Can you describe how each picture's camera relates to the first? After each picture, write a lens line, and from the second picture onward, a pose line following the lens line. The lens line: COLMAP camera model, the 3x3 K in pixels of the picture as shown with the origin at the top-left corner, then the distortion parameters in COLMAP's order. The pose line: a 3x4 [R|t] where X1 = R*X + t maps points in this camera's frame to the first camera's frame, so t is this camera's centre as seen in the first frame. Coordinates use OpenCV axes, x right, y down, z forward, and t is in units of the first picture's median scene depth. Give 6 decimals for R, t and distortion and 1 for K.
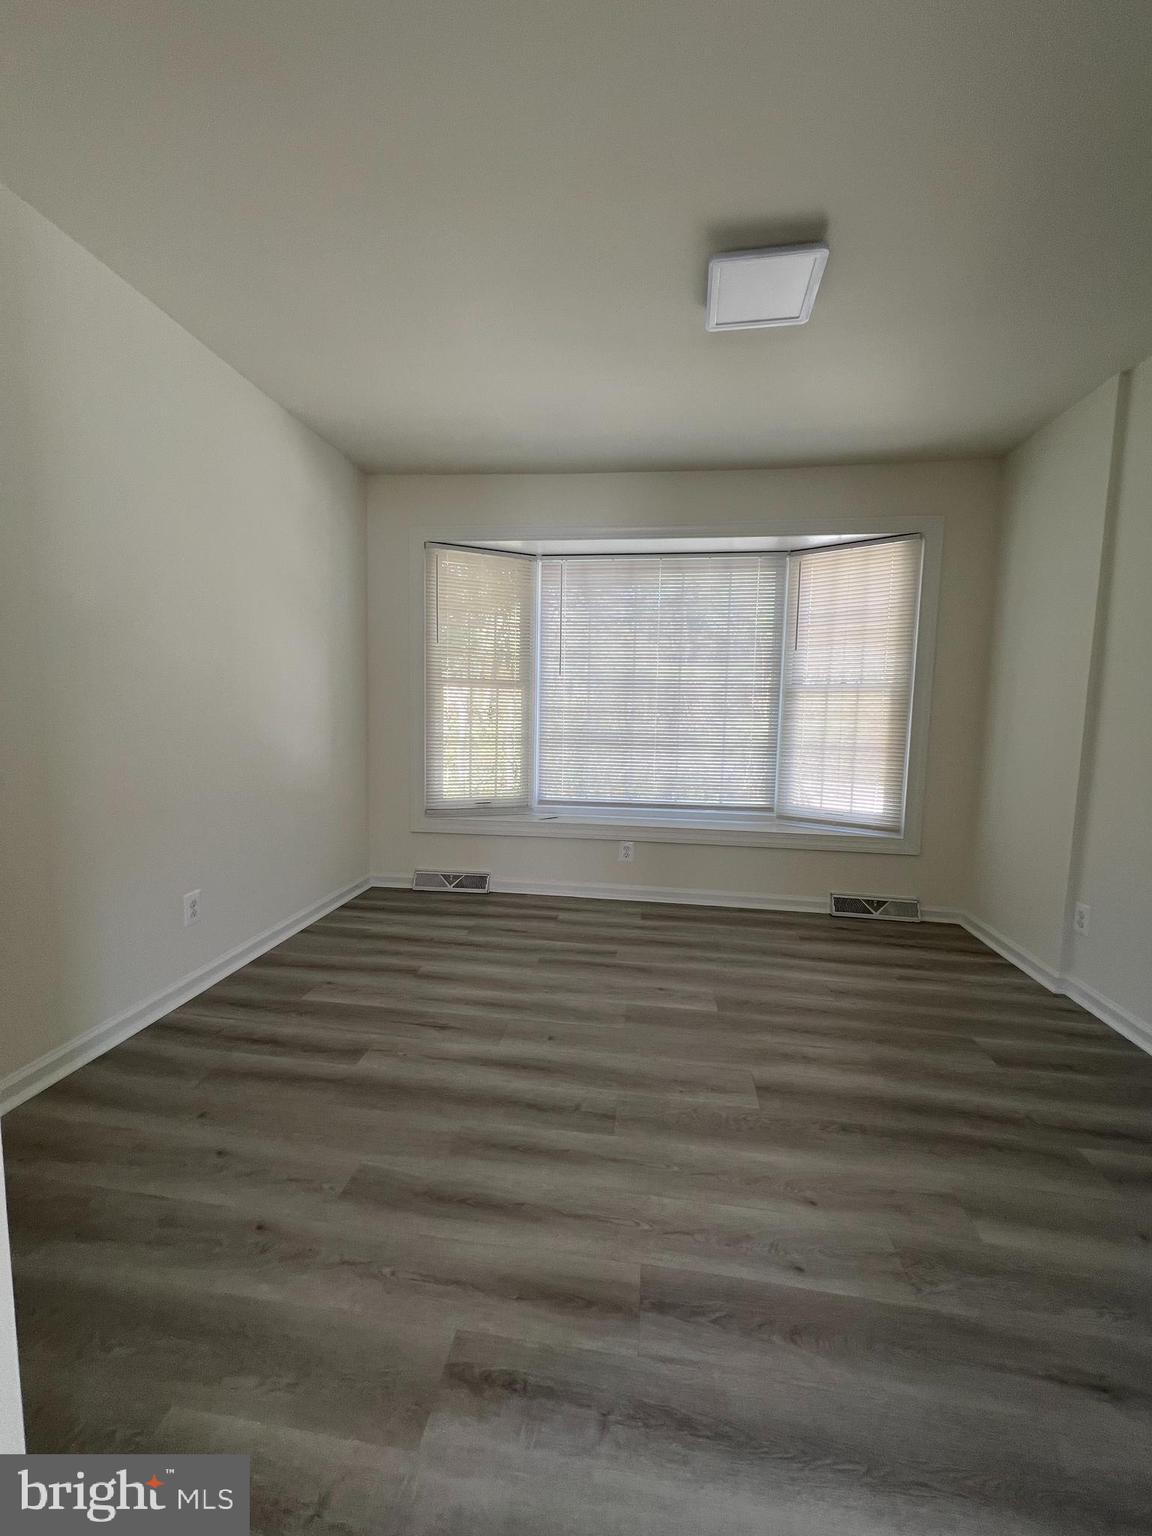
lens RADIAL K [[626.7, 0, 576.0], [0, 626.7, 768.0], [0, 0, 1]] dist [0.000370, 0.000115]
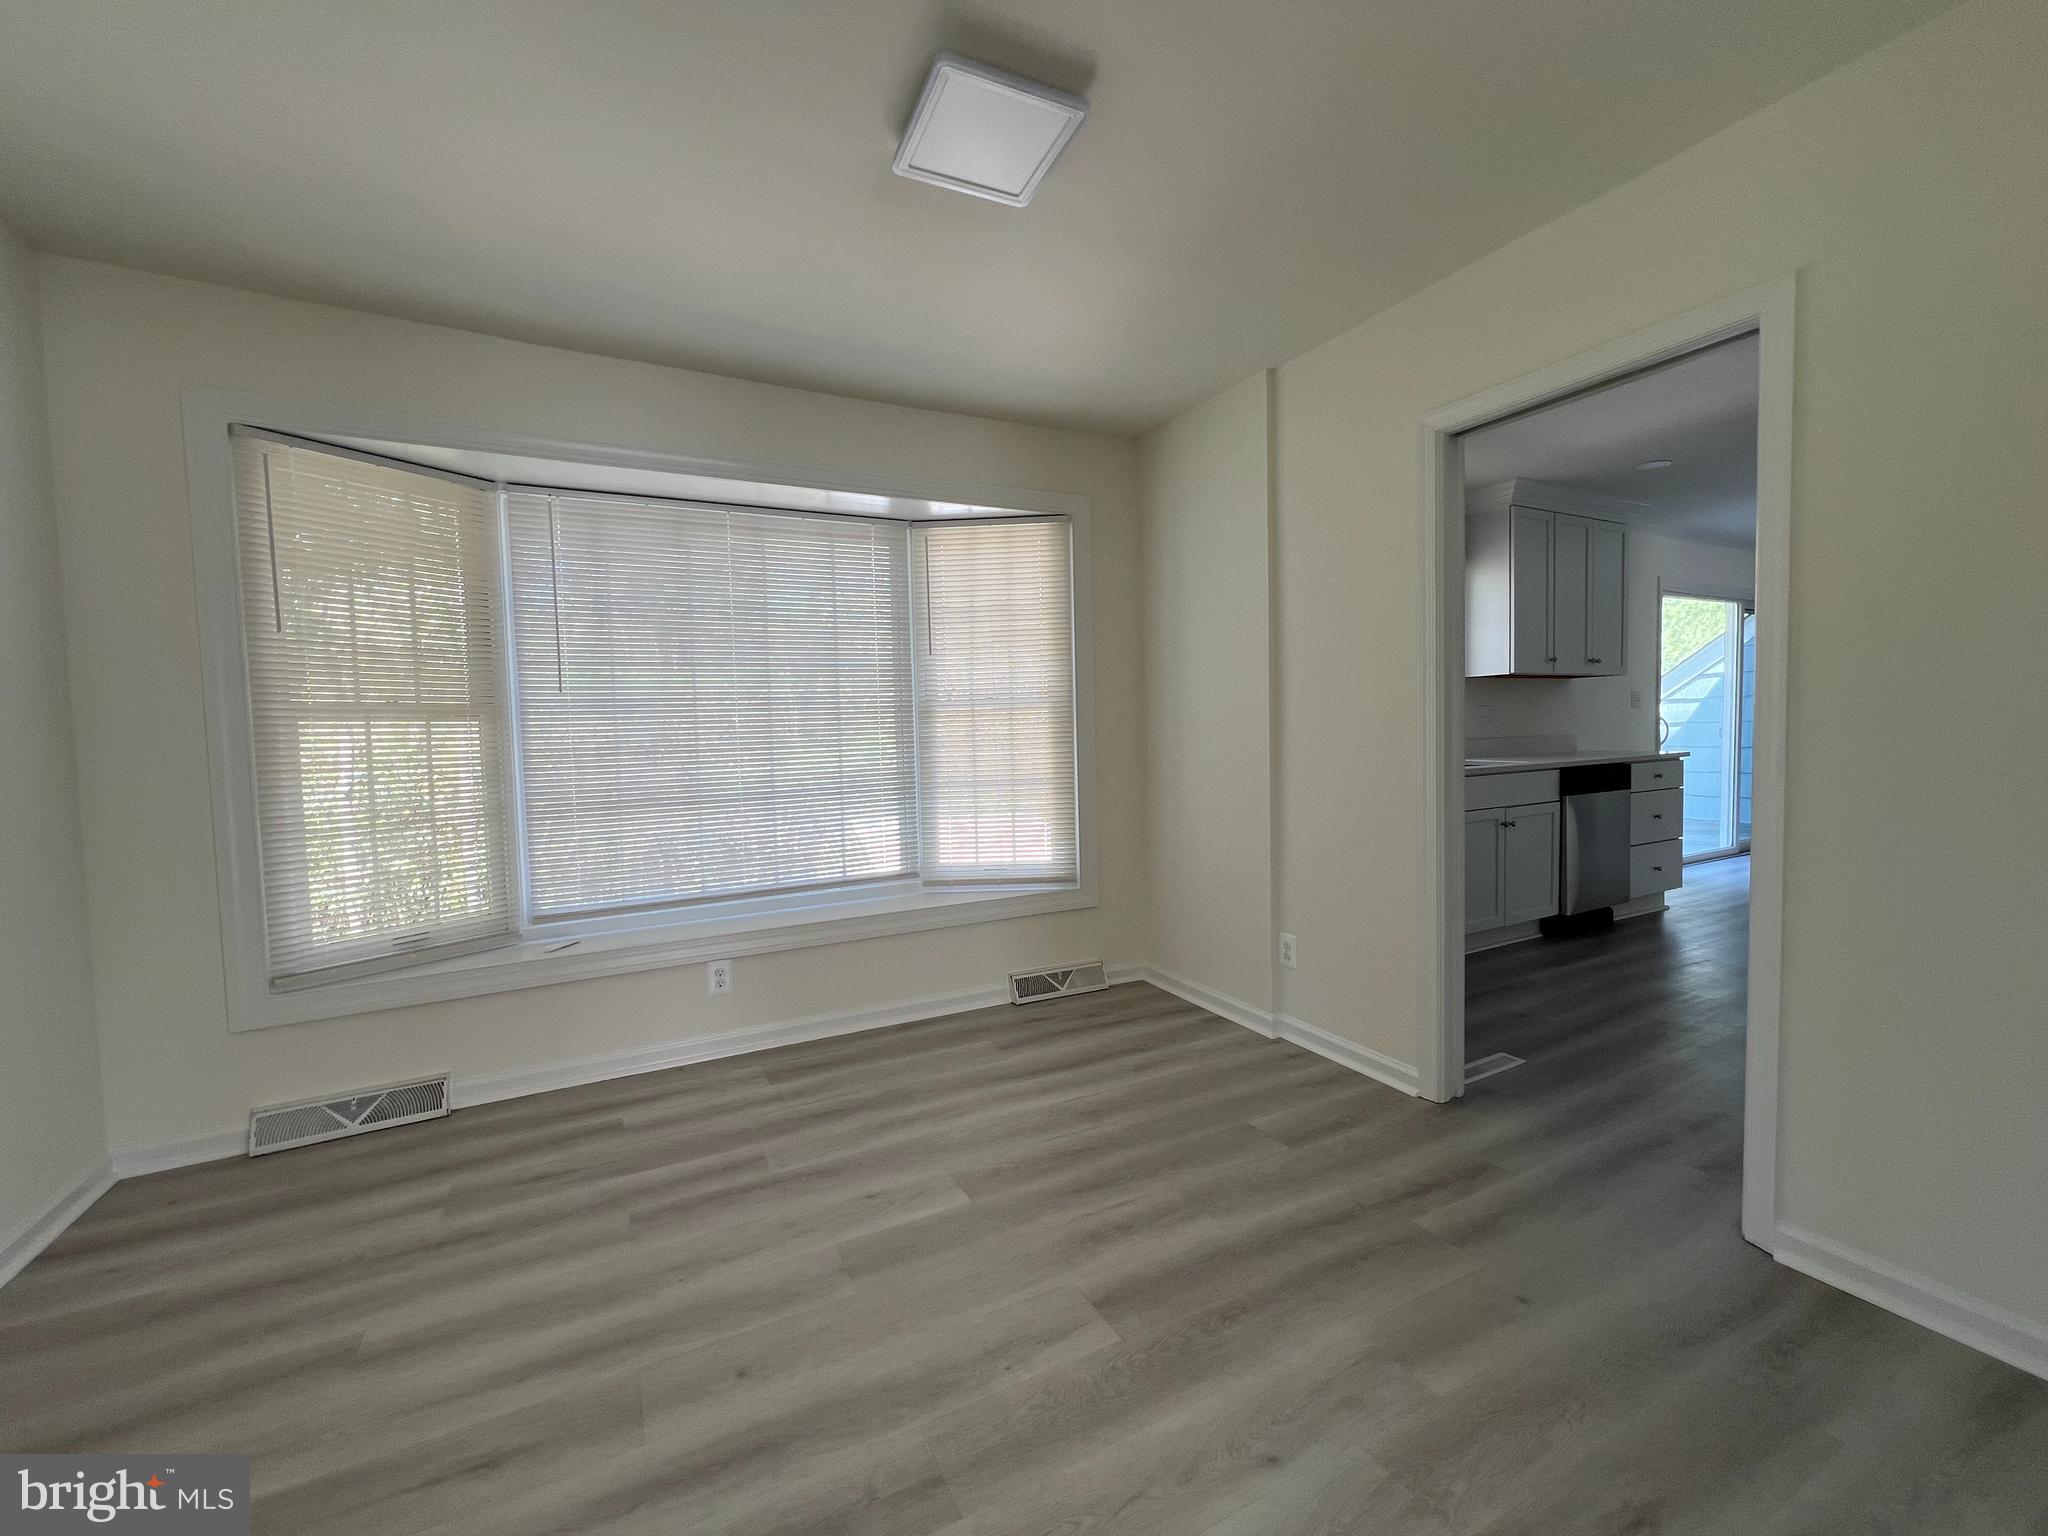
lens RADIAL K [[827.4, 0, 1024.0], [0, 827.4, 768.0], [0, 0, 1]] dist [-0.000212, -0.000174]
pose [[0.814056, -0.068899, 0.576686, -0.141015], [0.095513, 0.995301, -0.015914, -0.032005], [-0.572879, 0.068036, 0.816811, 0.164396]]
